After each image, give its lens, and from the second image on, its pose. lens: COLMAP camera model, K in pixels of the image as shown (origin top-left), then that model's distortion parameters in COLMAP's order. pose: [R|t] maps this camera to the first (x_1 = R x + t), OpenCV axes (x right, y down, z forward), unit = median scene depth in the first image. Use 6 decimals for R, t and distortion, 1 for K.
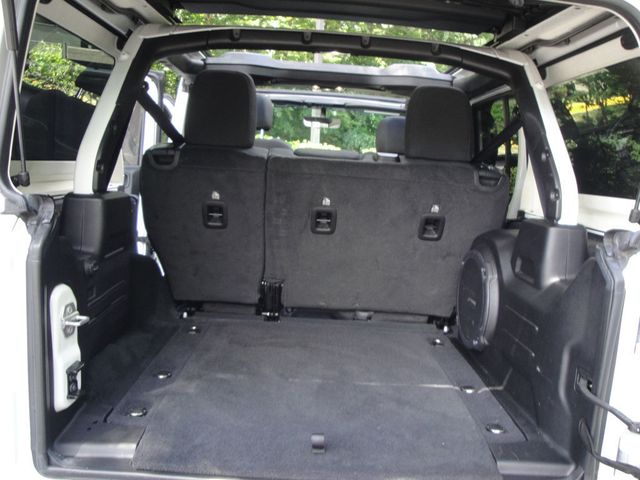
lens RADIAL K [[534.1, 0, 320.3], [0, 534.1, 232.7], [0, 0, 1]] dist [-0.178418, 0.166693]
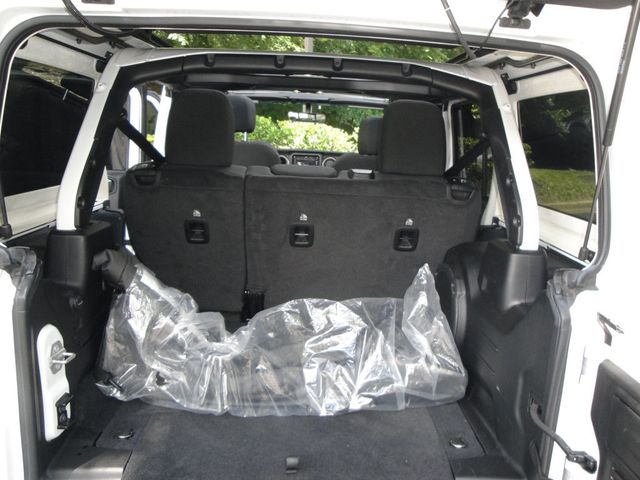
lens RADIAL K [[534.1, 0, 320.3], [0, 534.1, 232.7], [0, 0, 1]] dist [-0.178418, 0.166693]
pose [[0.999828, -0.016976, 0.007478, 0.048300], [0.016576, 0.998577, 0.050697, -0.109412], [-0.008328, -0.050564, 0.998686, -0.048740]]
